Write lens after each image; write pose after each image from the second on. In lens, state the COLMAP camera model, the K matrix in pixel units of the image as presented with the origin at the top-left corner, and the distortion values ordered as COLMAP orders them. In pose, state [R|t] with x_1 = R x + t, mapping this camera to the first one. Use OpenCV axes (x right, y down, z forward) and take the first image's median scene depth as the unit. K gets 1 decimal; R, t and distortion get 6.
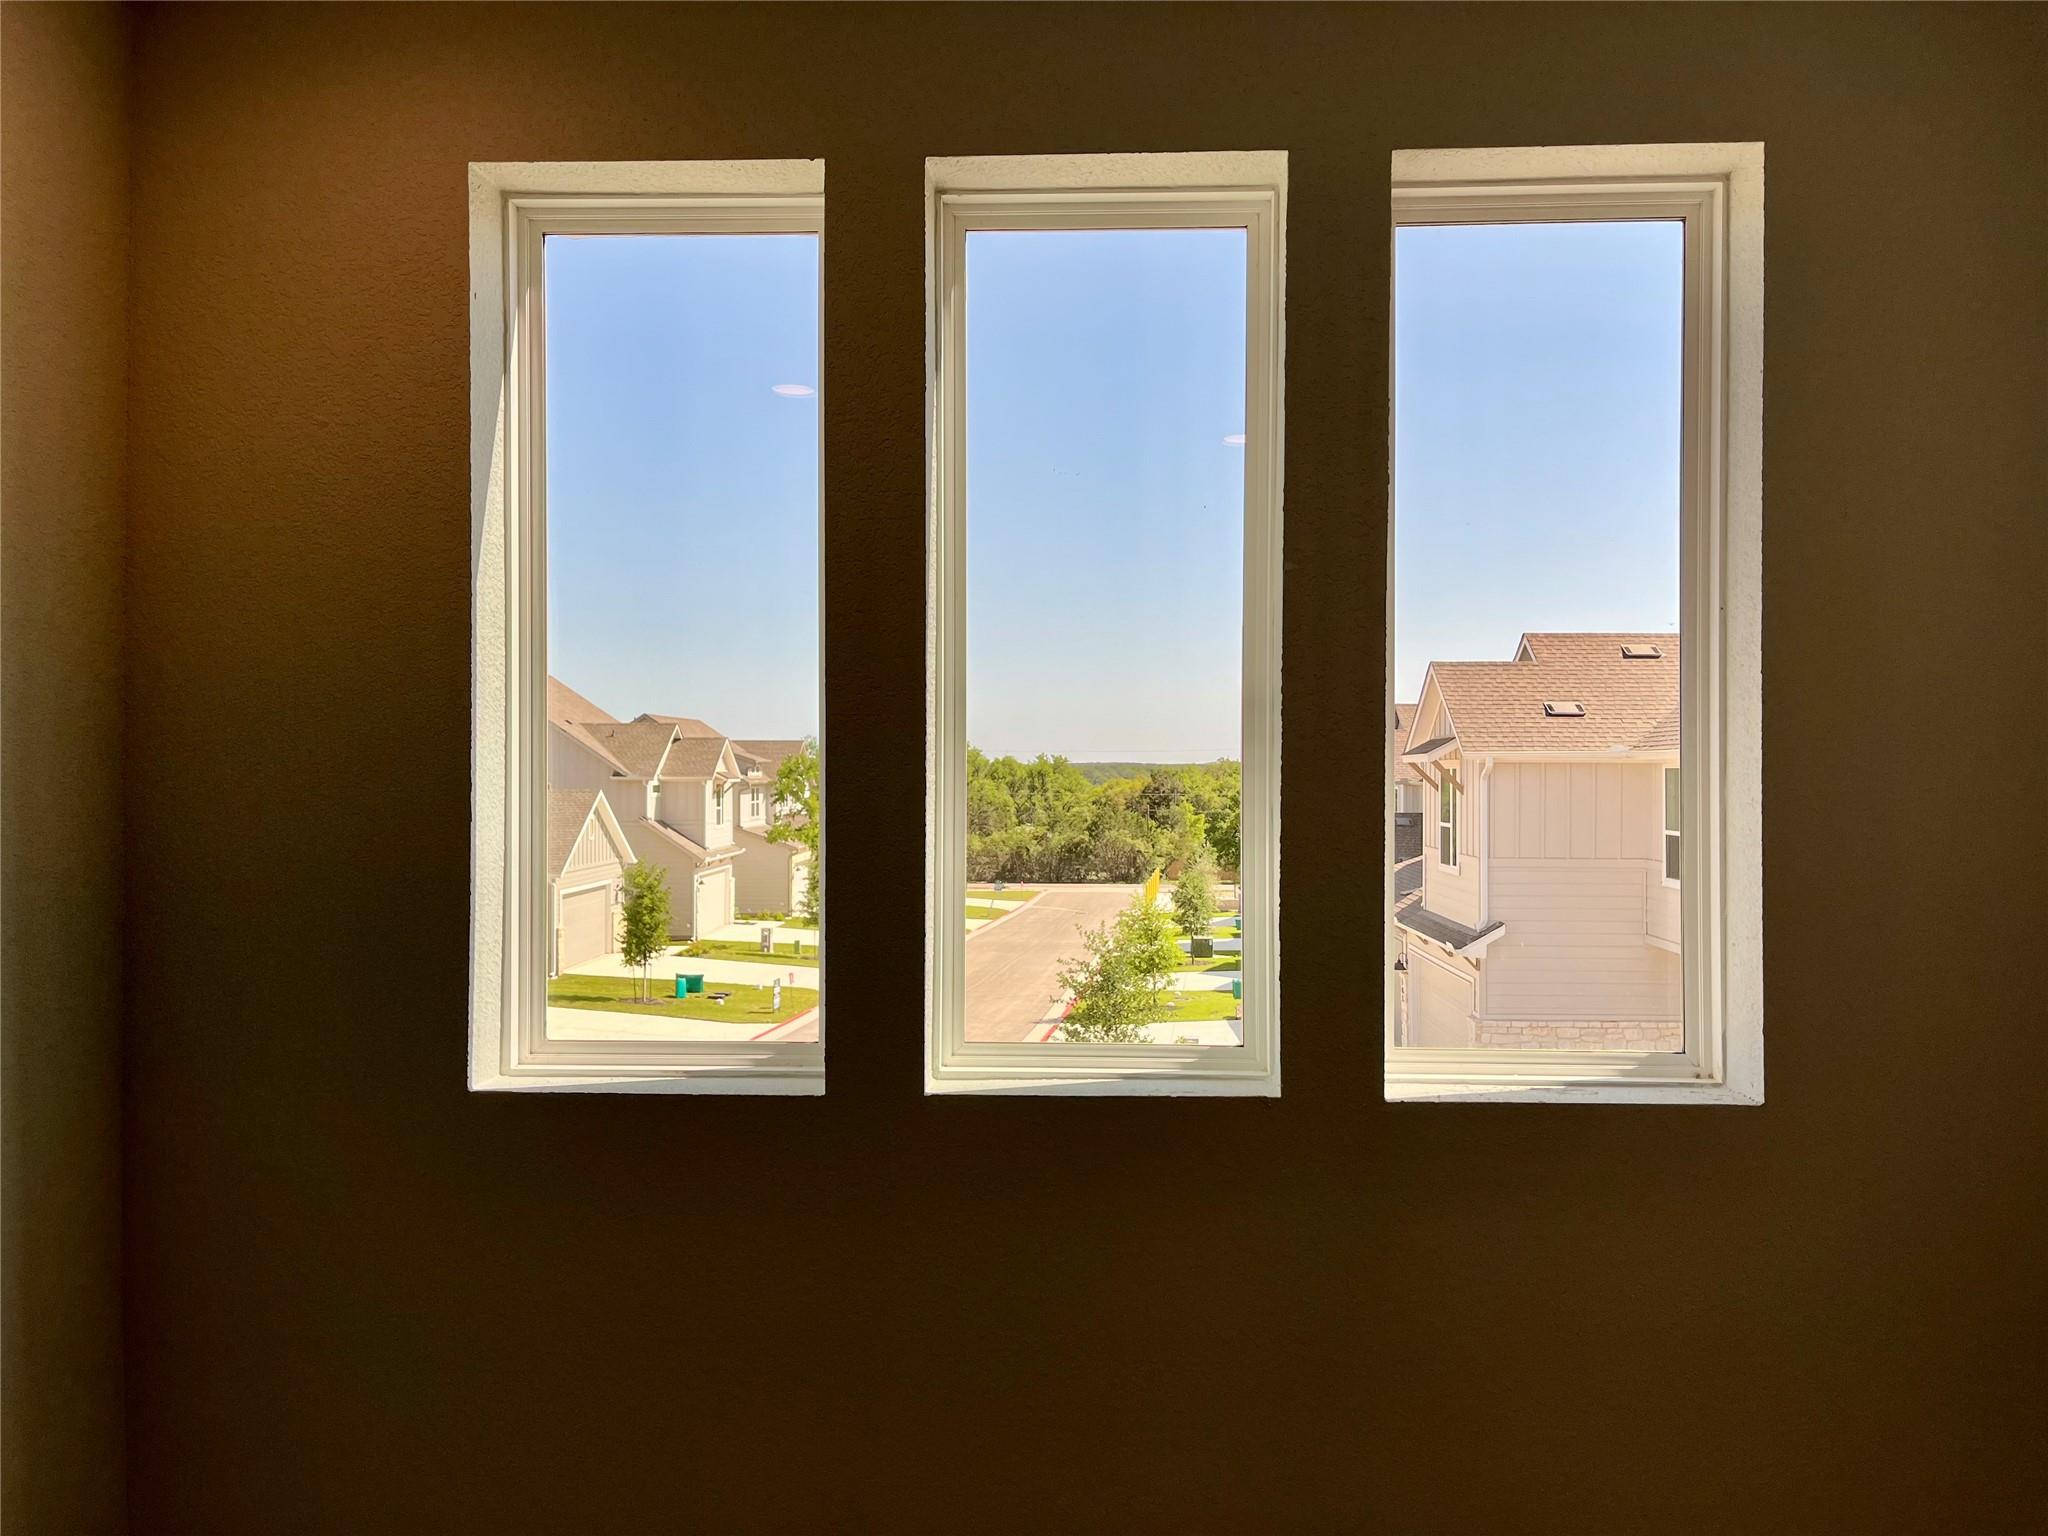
lens RADIAL K [[1473.5, 0, 1024.0], [0, 1473.5, 768.0], [0, 0, 1]] dist [0.001415, 0.000731]
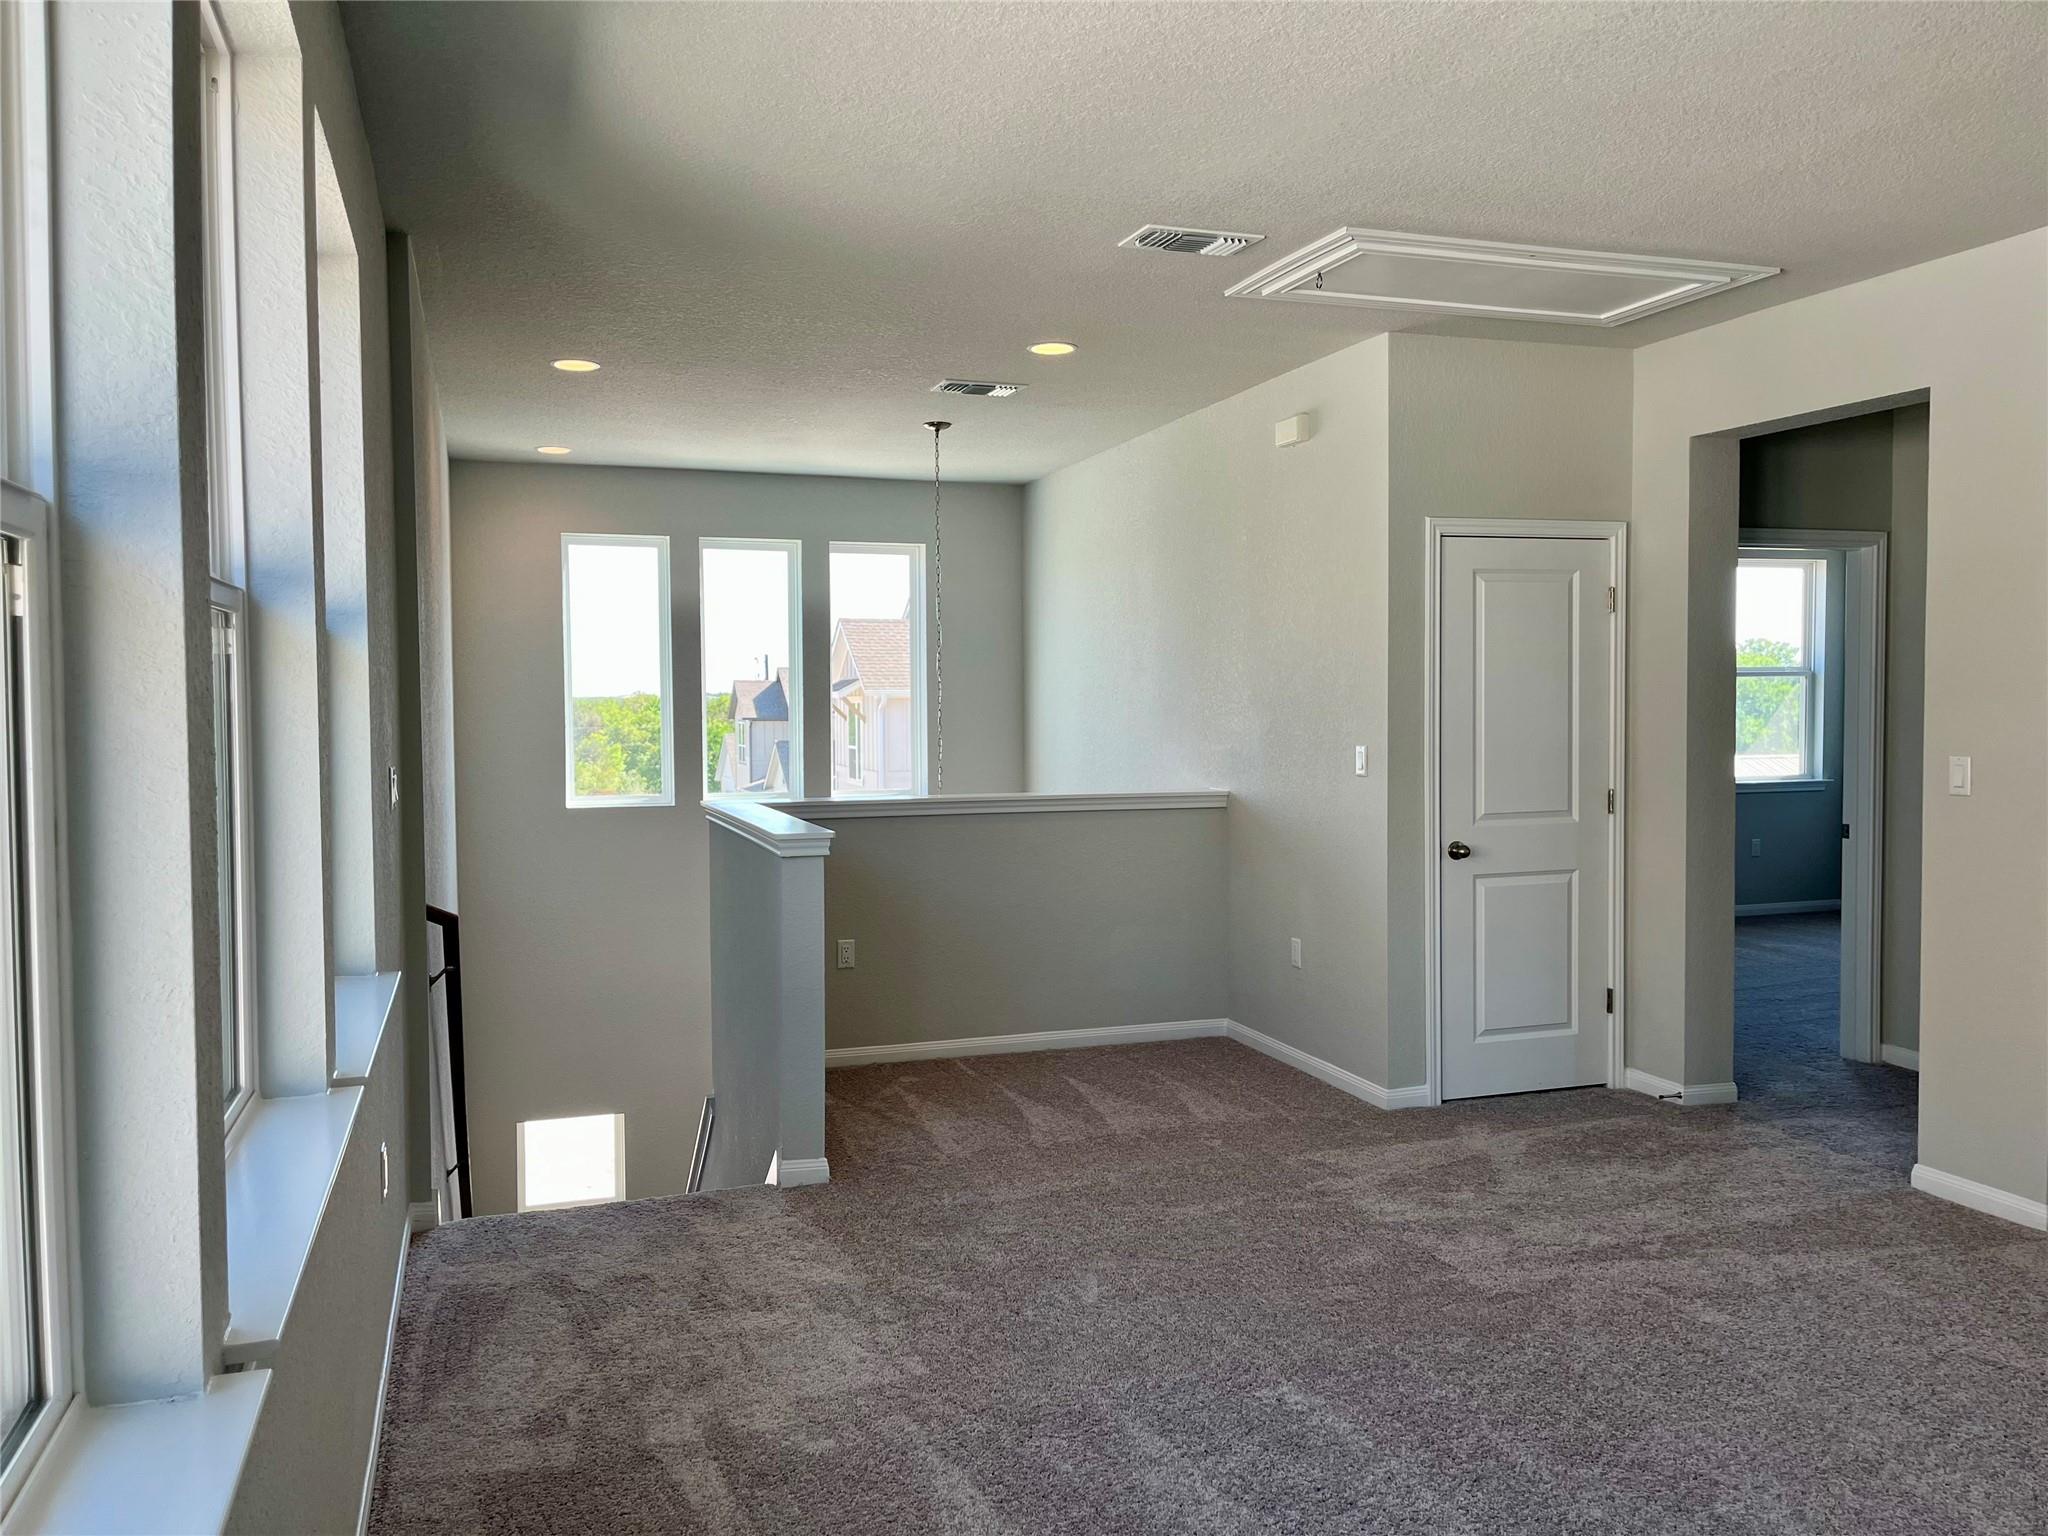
lens RADIAL K [[1548.8, 0, 1024.0], [0, 1548.8, 768.0], [0, 0, 1]] dist [-0.019709, 0.002411]
pose [[0.925955, -0.021869, 0.377000, -0.046810], [0.005233, 0.998969, 0.045096, -0.001829], [-0.377598, -0.039784, 0.925115, -0.169181]]
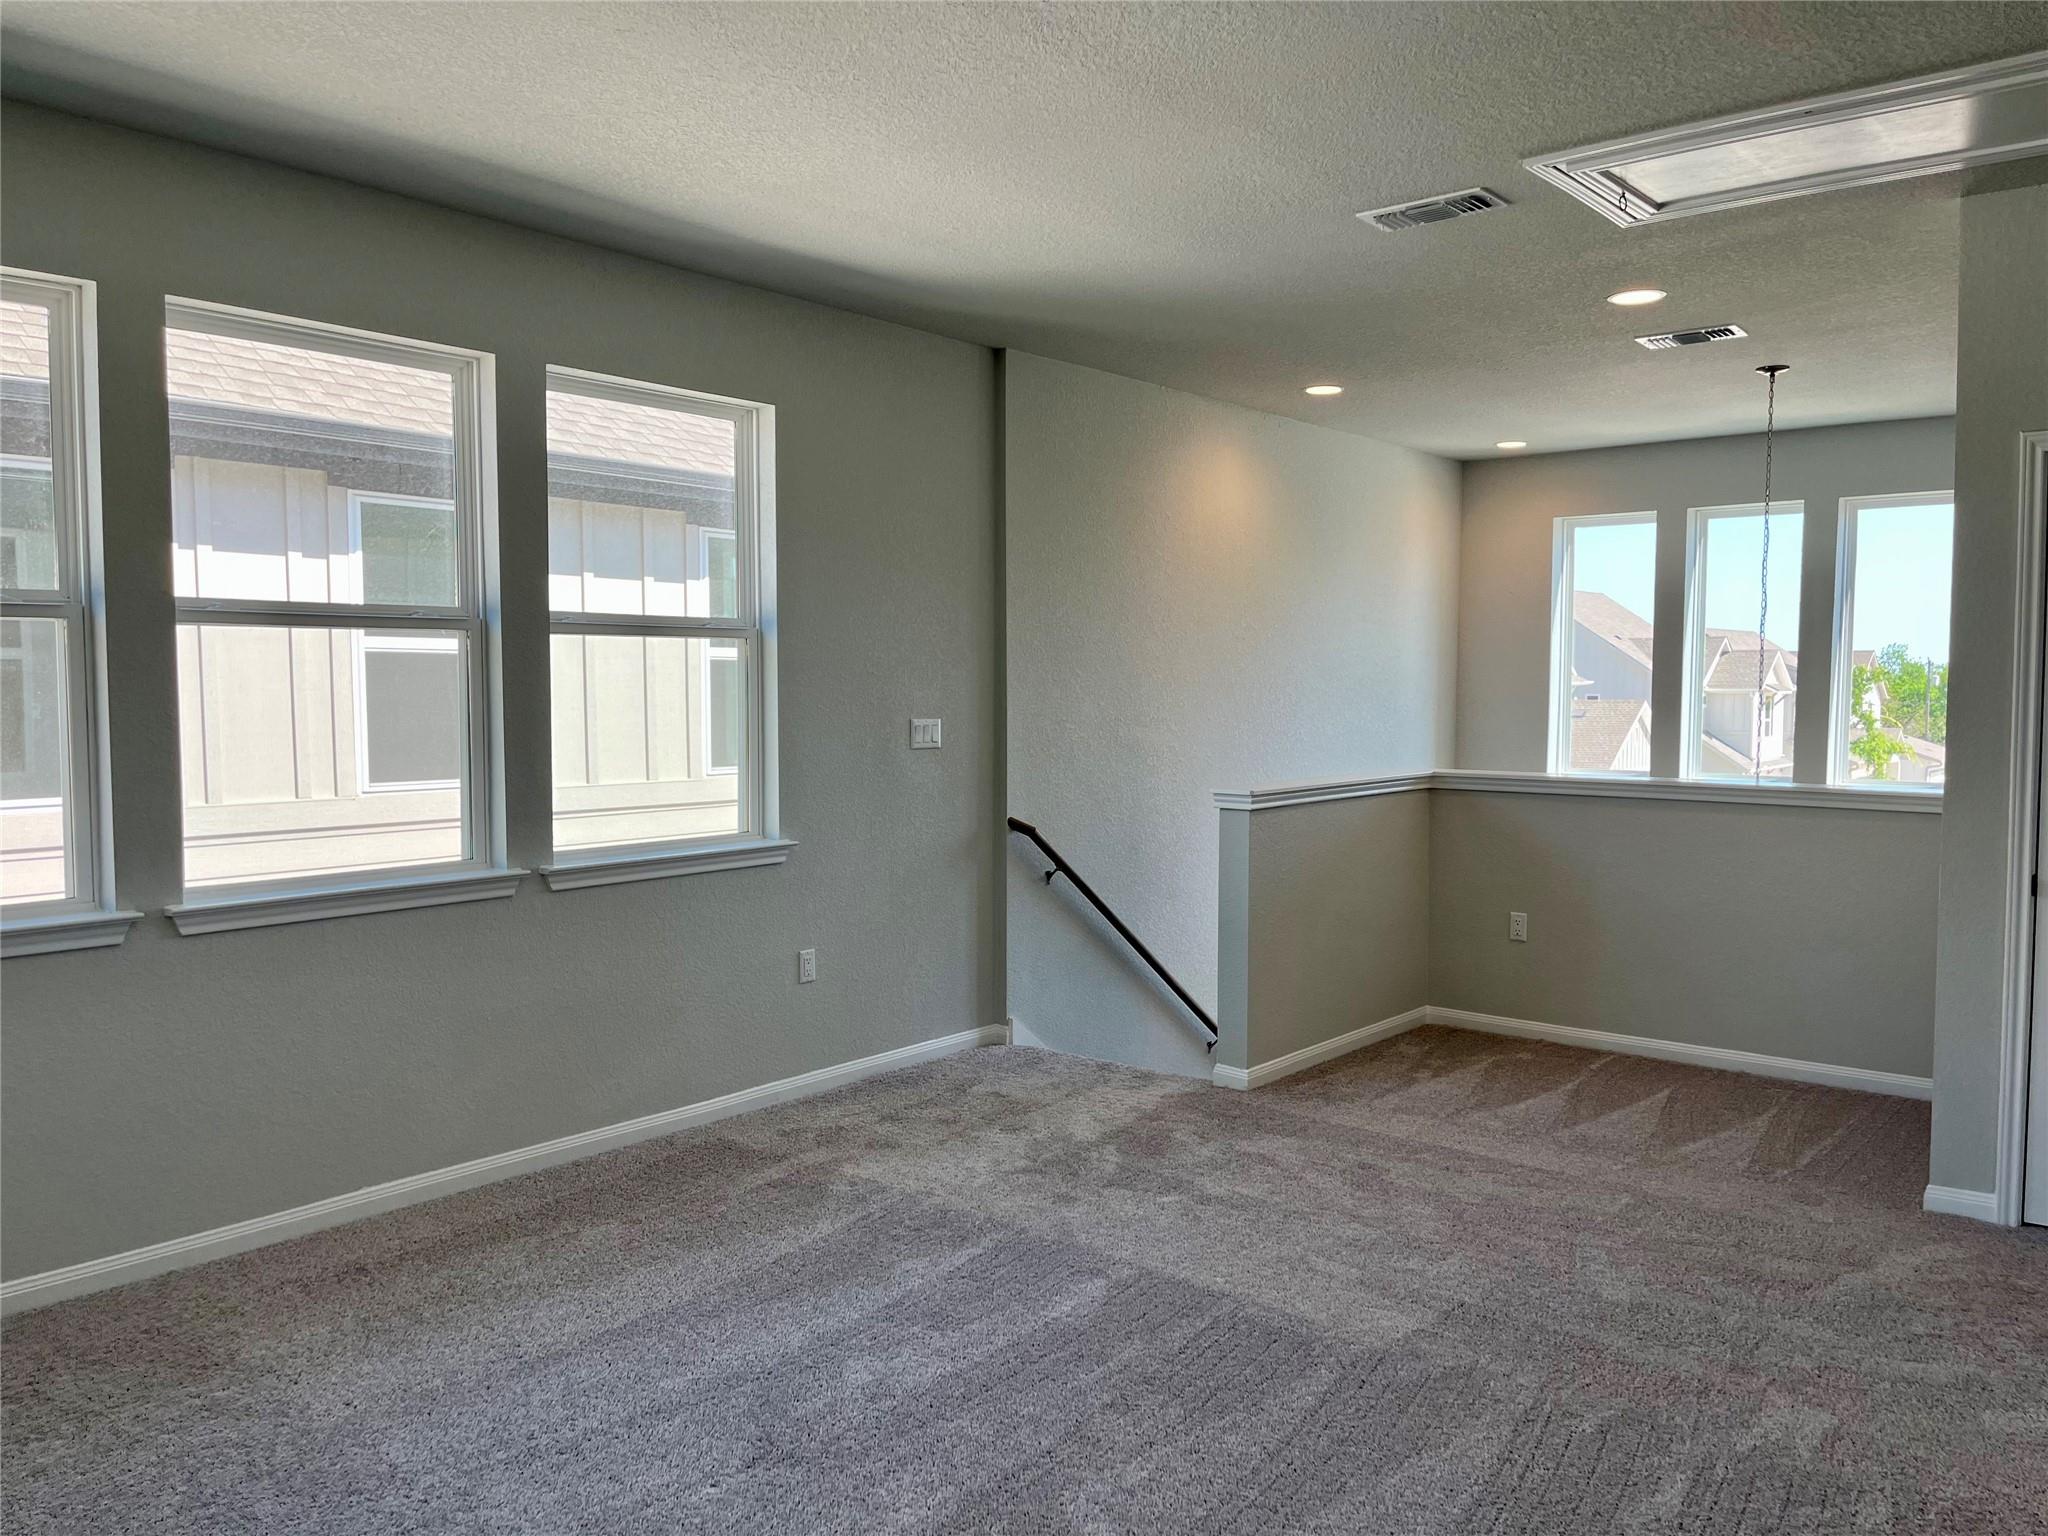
lens RADIAL K [[1548.8, 0, 1024.0], [0, 1548.8, 768.0], [0, 0, 1]] dist [-0.019709, 0.002411]
pose [[0.783571, 0.031930, -0.620482, 0.060859], [0.003780, 0.998415, 0.056153, -0.001291], [0.621291, -0.046345, 0.782208, -0.174014]]
